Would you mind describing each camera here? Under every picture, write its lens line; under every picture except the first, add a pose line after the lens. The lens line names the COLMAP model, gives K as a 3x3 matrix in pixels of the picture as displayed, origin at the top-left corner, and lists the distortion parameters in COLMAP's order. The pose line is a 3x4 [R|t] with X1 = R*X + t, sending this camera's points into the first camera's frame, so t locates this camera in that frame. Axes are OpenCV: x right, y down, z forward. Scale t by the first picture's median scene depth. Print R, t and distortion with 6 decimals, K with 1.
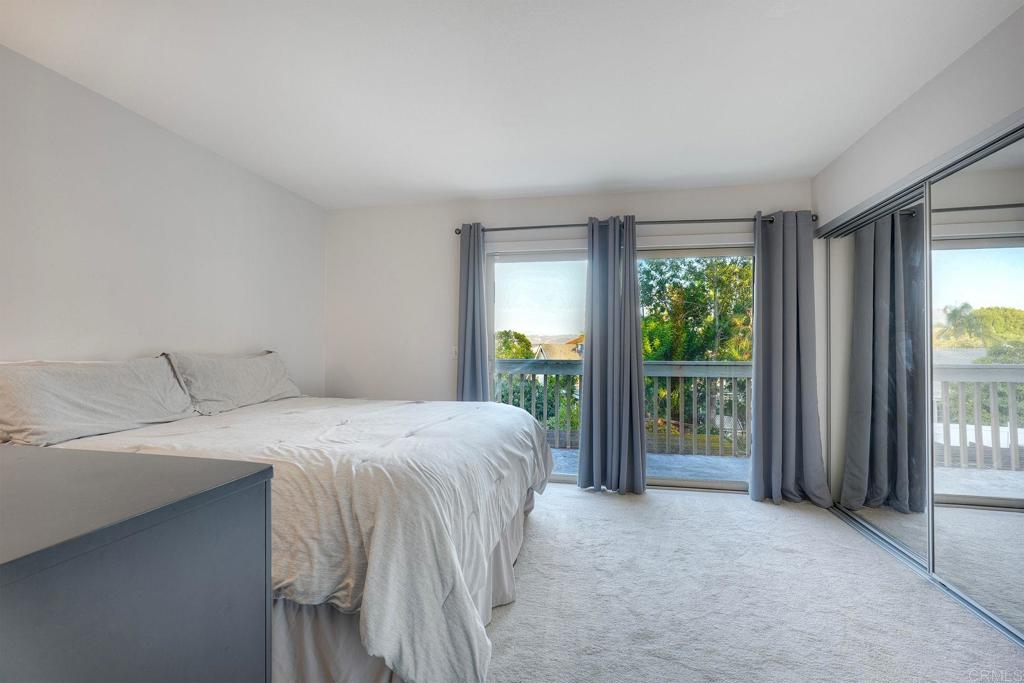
lens RADIAL K [[483.8, 0, 512.0], [0, 483.8, 341.5], [0, 0, 1]] dist [-0.000708, 0.000055]
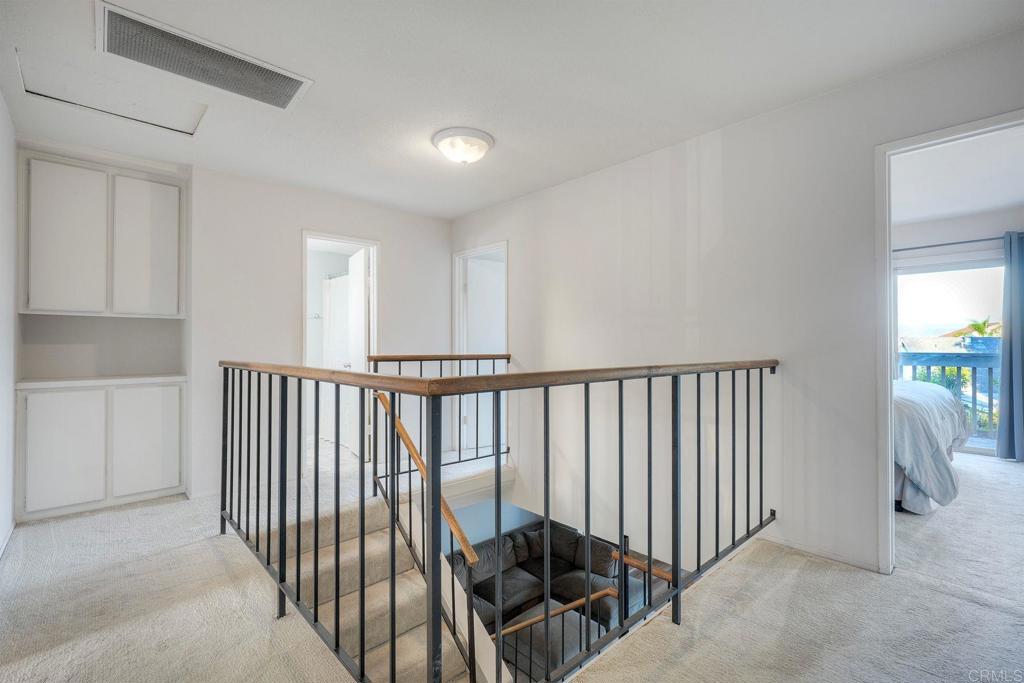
lens RADIAL K [[474.8, 0, 492.5], [0, 474.8, 348.1], [0, 0, 1]] dist [-0.001069, 0.000372]
pose [[0.798705, -0.026890, -0.601122, -0.159013], [0.032857, 0.999460, -0.001053, -0.005197], [0.600826, -0.018910, 0.799156, -0.722887]]
